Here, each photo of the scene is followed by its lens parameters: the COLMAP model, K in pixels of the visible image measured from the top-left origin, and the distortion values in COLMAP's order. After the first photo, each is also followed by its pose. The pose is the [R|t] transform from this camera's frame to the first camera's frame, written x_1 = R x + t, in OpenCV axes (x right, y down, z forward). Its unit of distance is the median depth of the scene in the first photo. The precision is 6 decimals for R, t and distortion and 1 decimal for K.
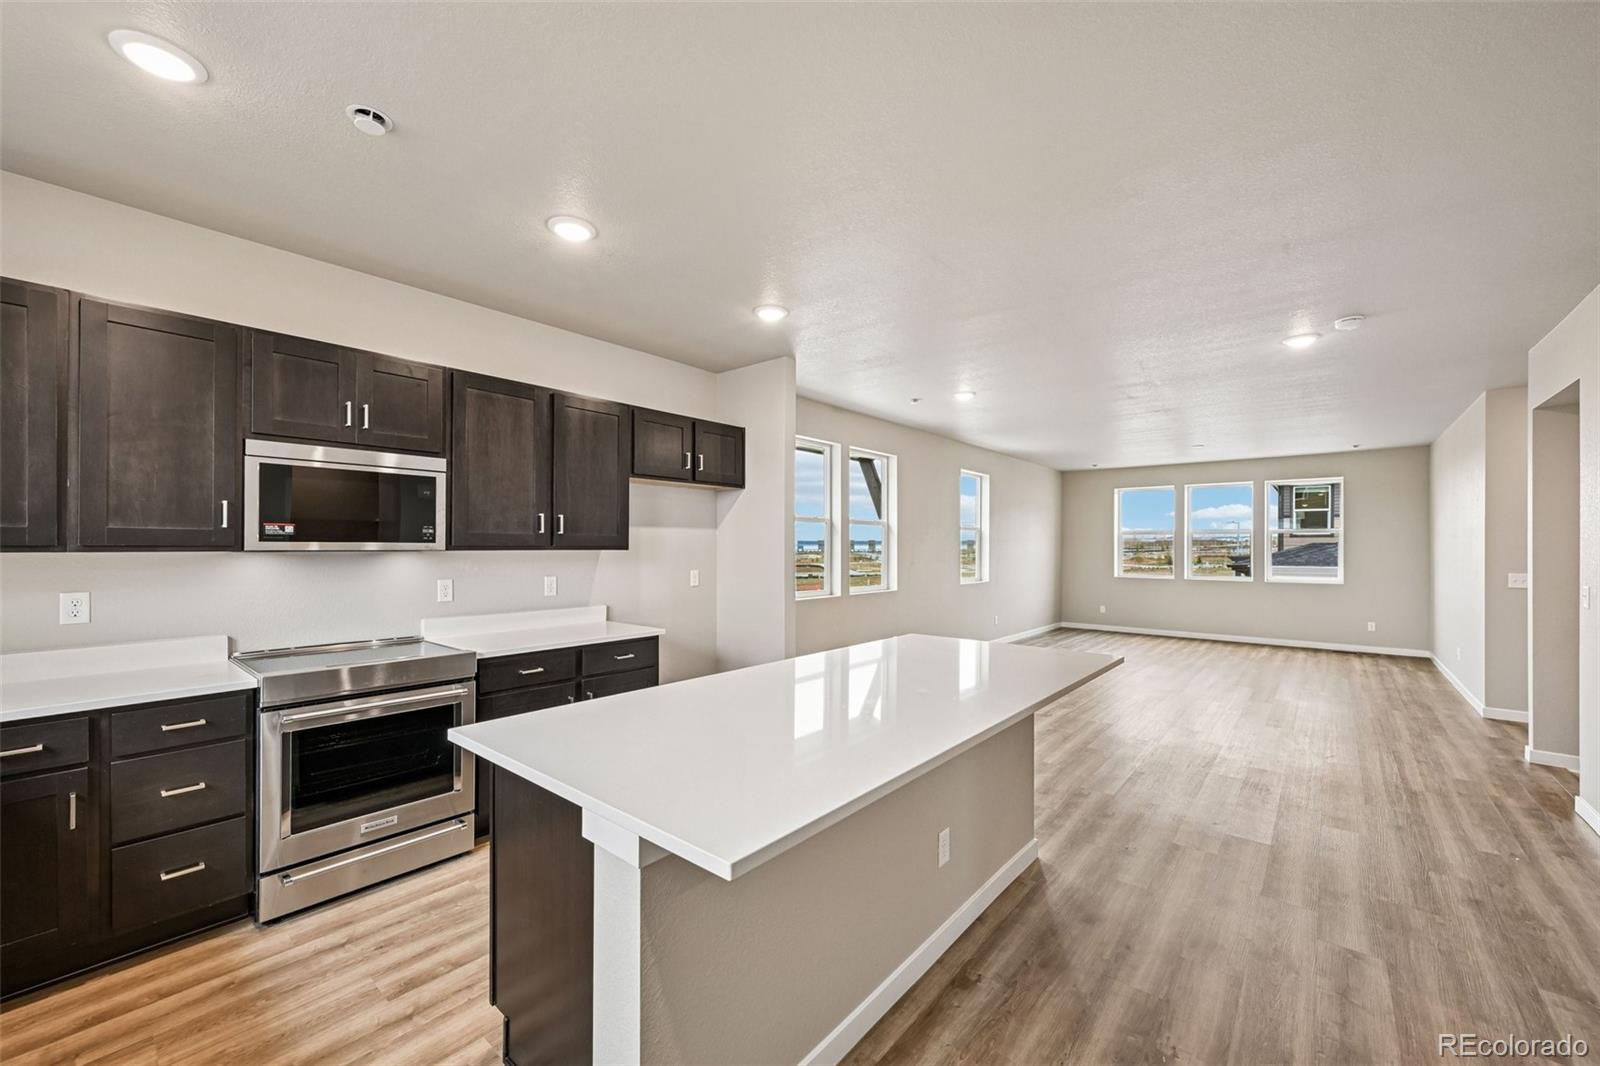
lens RADIAL K [[628.7, 0, 804.1], [0, 628.7, 546.0], [0, 0, 1]] dist [-0.000933, 0.000158]
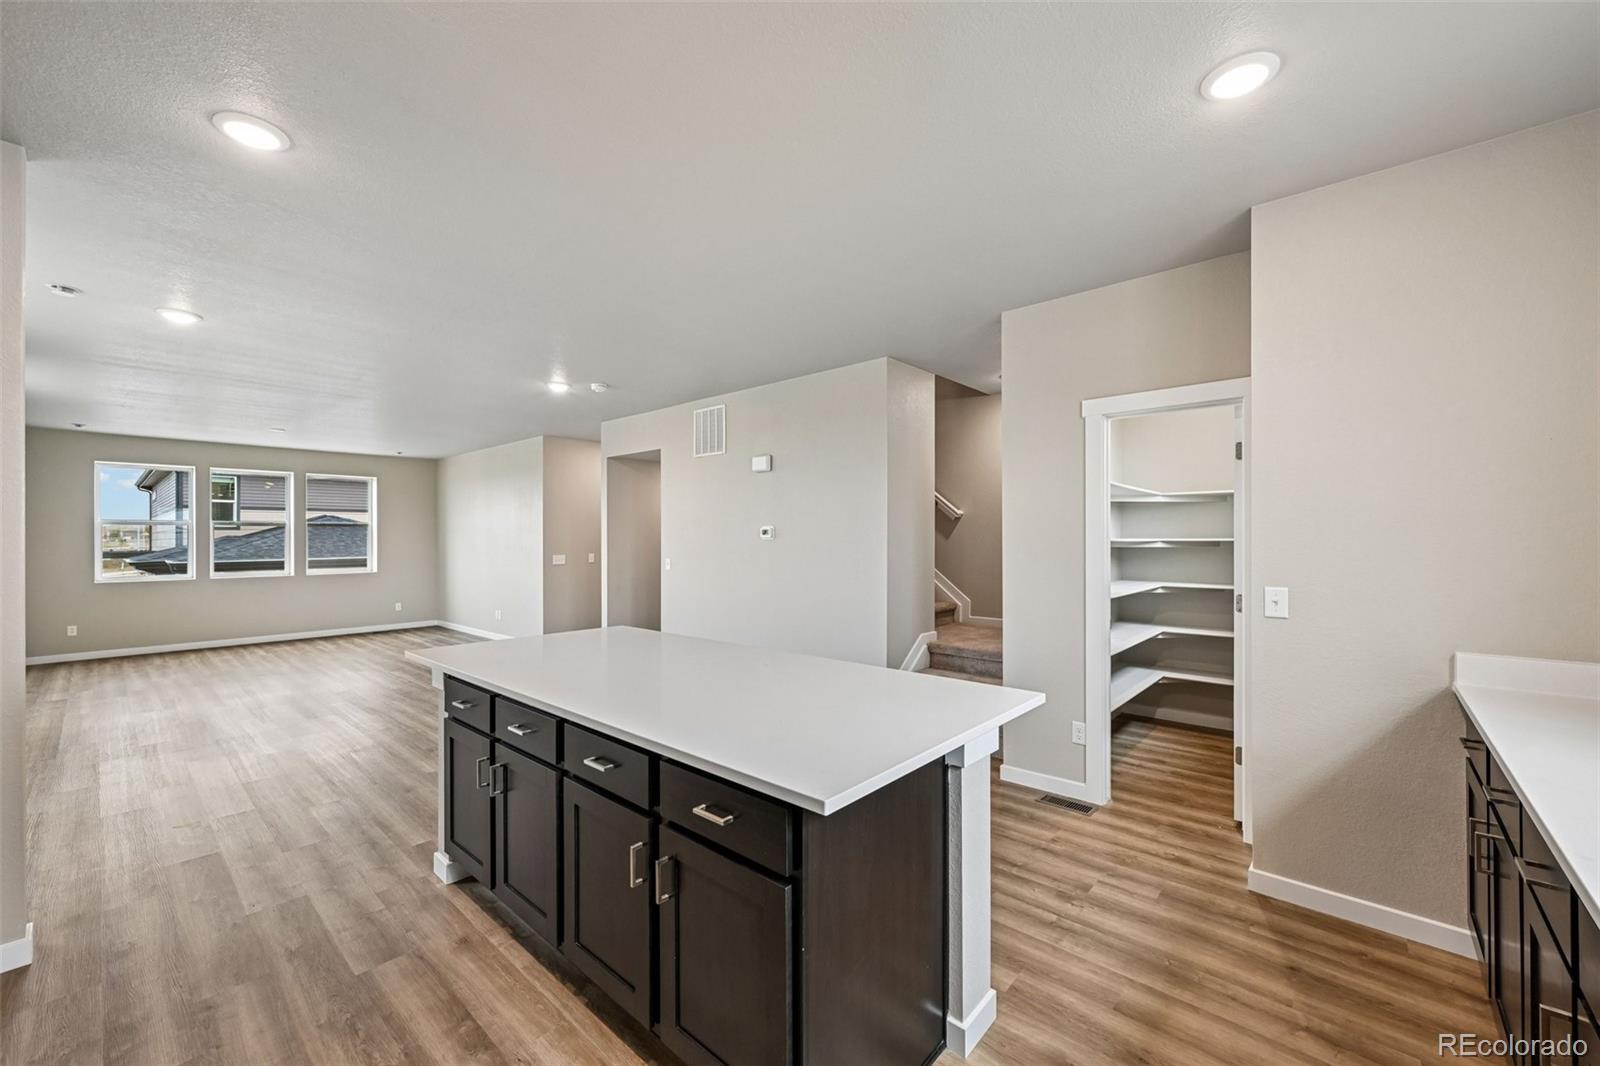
lens RADIAL K [[628.9, 0, 804.8], [0, 628.9, 535.6], [0, 0, 1]] dist [-0.000437, -0.000135]
pose [[0.027797, 0.000202, 0.999614, -0.652114], [0.005219, 0.999986, -0.000347, -0.003071], [-0.999600, 0.005226, 0.027795, 0.515760]]
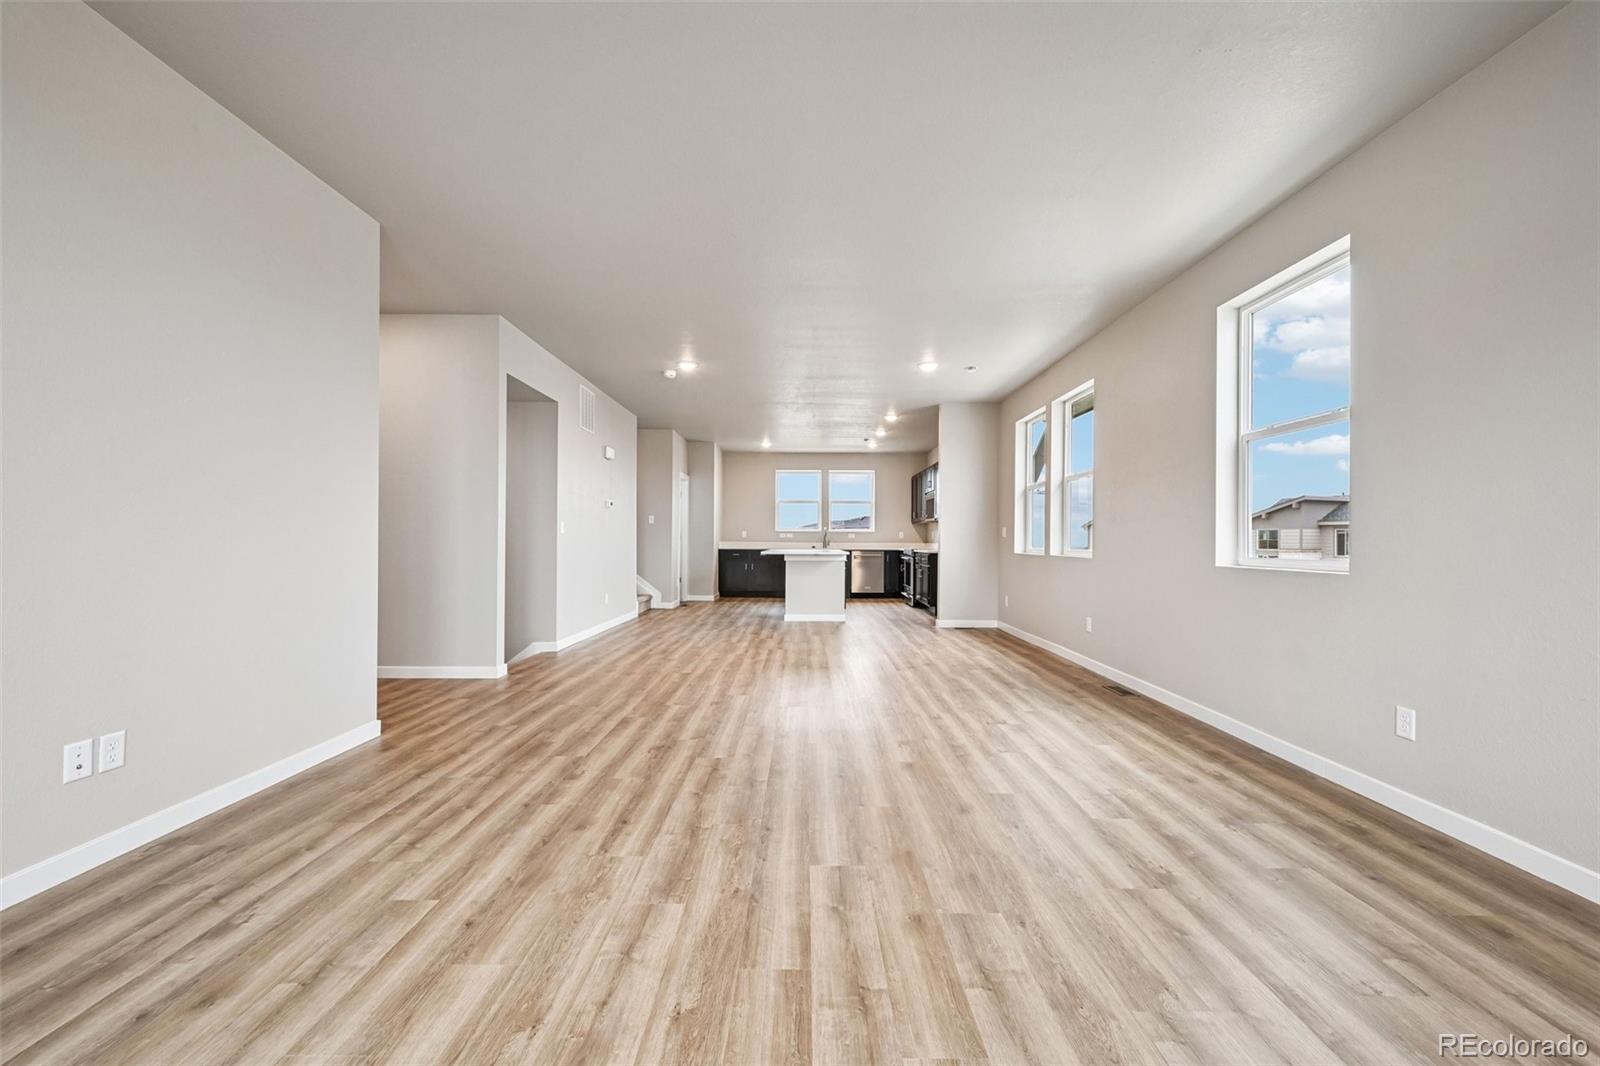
lens RADIAL K [[622.5, 0, 806.7], [0, 622.5, 539.7], [0, 0, 1]] dist [-0.000085, 0.000066]
pose [[-0.765005, -0.008507, -0.643968, 1.824337], [-0.009217, 0.999955, -0.002261, 0.111209], [0.643959, 0.004206, -0.765049, 2.779993]]
